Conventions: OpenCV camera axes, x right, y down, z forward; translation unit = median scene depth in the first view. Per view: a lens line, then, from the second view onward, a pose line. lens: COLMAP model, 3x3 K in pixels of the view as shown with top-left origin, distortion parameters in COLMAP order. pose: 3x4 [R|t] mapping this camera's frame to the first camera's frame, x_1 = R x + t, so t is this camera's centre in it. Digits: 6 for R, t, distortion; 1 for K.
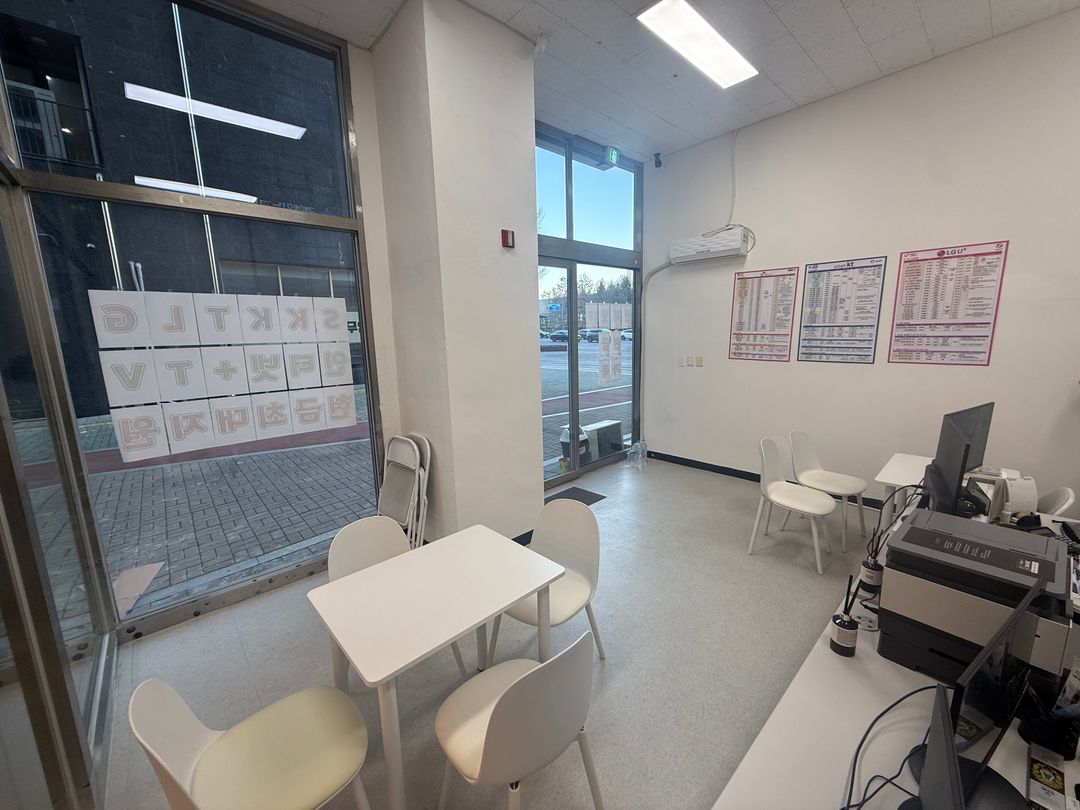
lens RADIAL K [[428.3, 0, 537.3], [0, 428.3, 403.1], [0, 0, 1]] dist [0.000906, 0.000201]
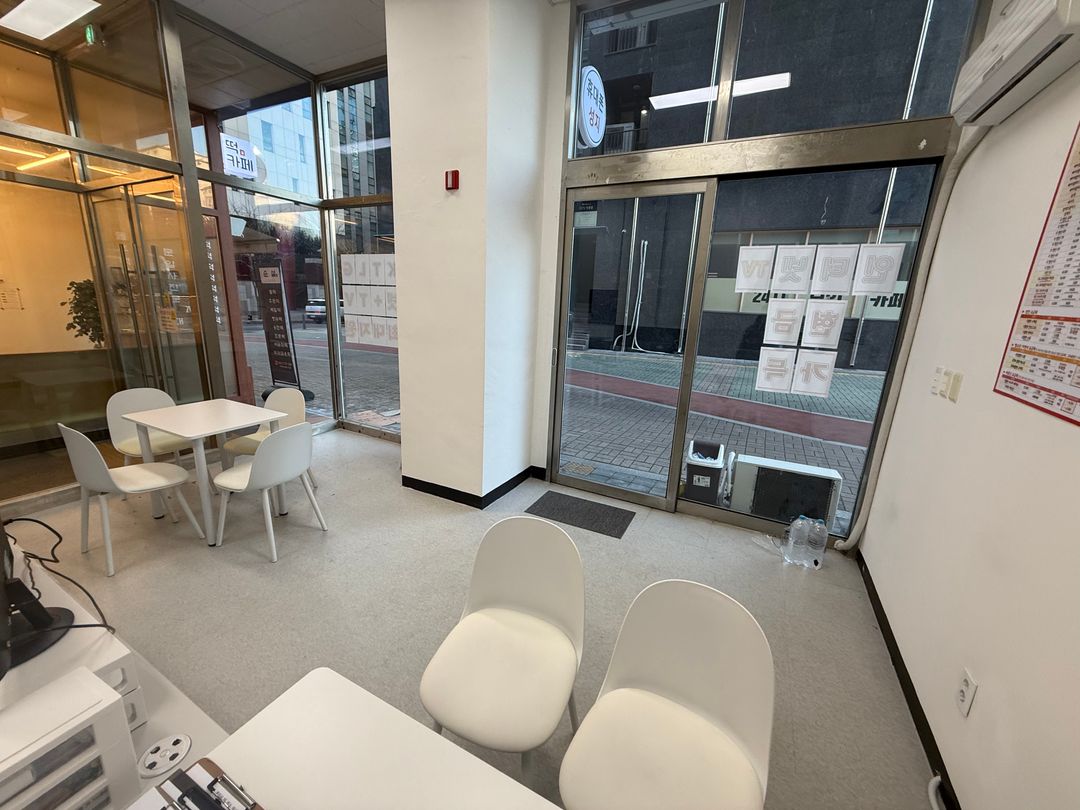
lens RADIAL K [[428.3, 0, 536.3], [0, 428.3, 404.3], [0, 0, 1]] dist [0.000906, 0.000201]
pose [[0.340411, 0.263086, -0.902721, 0.979329], [-0.207863, 0.957362, 0.200626, -0.135831], [0.917013, 0.119347, 0.380583, 0.864231]]
